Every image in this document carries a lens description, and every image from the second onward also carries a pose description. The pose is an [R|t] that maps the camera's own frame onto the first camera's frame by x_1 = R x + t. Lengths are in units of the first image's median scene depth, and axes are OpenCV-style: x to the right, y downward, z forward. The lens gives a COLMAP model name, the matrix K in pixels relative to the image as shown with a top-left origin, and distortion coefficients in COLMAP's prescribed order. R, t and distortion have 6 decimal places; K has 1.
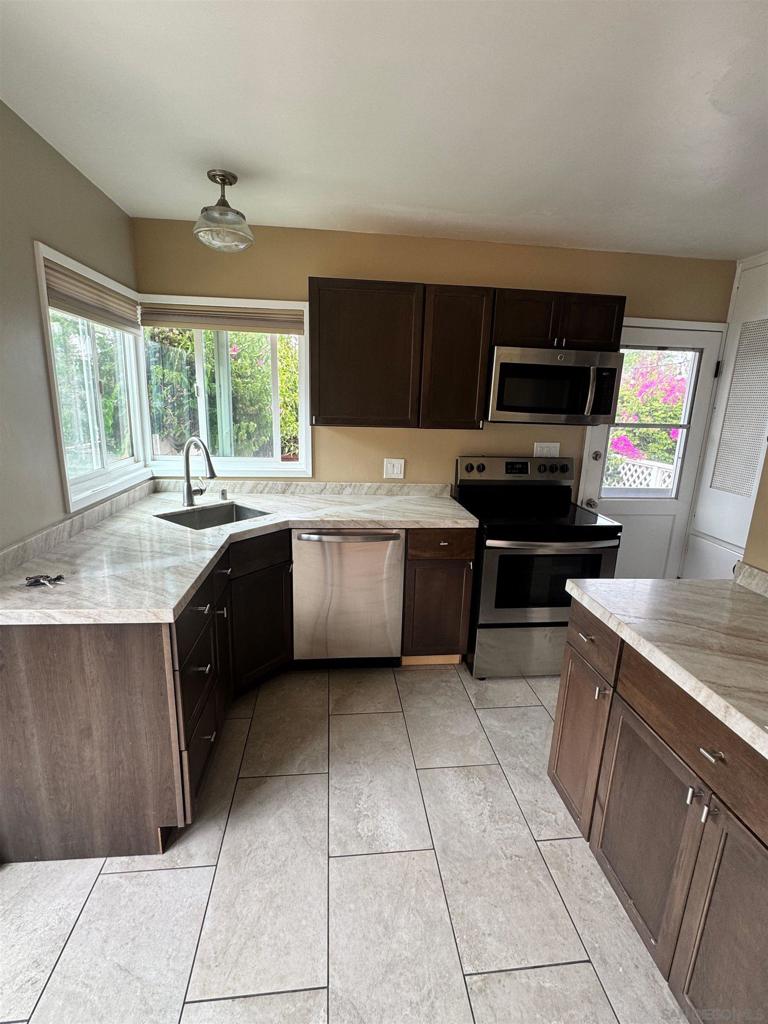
lens RADIAL K [[477.9, 0, 384.0], [0, 477.9, 512.0], [0, 0, 1]] dist [-0.003790, -0.000367]
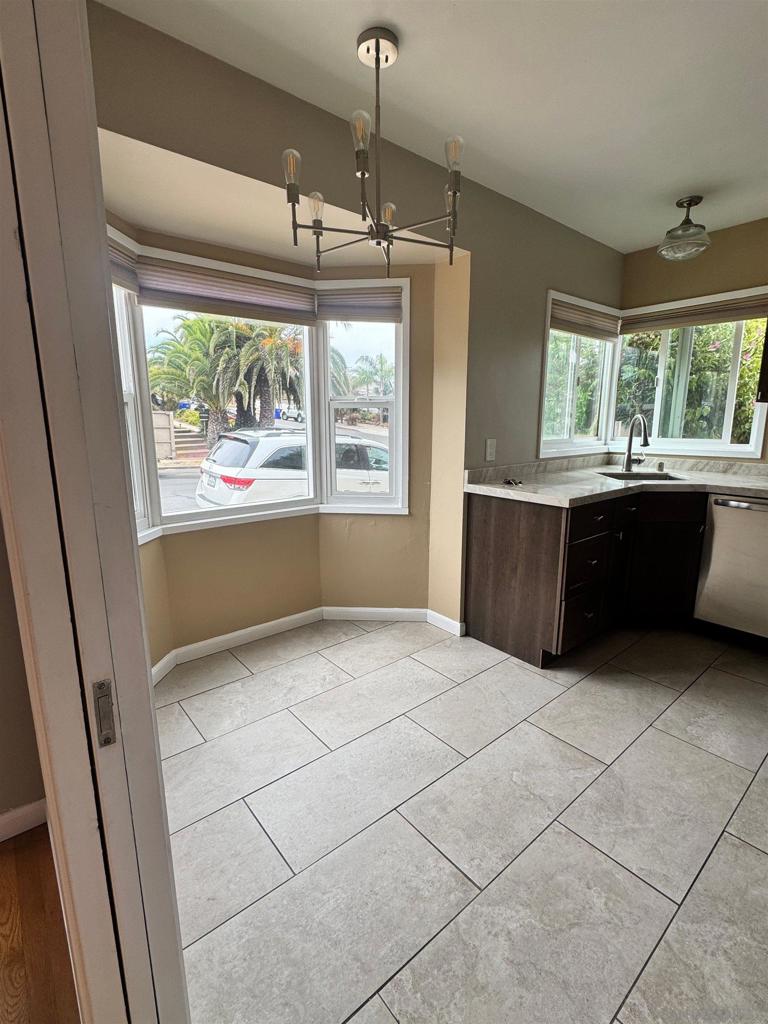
lens RADIAL K [[477.9, 0, 384.0], [0, 477.9, 512.0], [0, 0, 1]] dist [-0.003790, -0.000367]
pose [[0.553340, 0.127544, -0.823133, 0.348715], [-0.174502, 0.984029, 0.035168, 0.196476], [0.814472, 0.124178, 0.566759, -0.261749]]
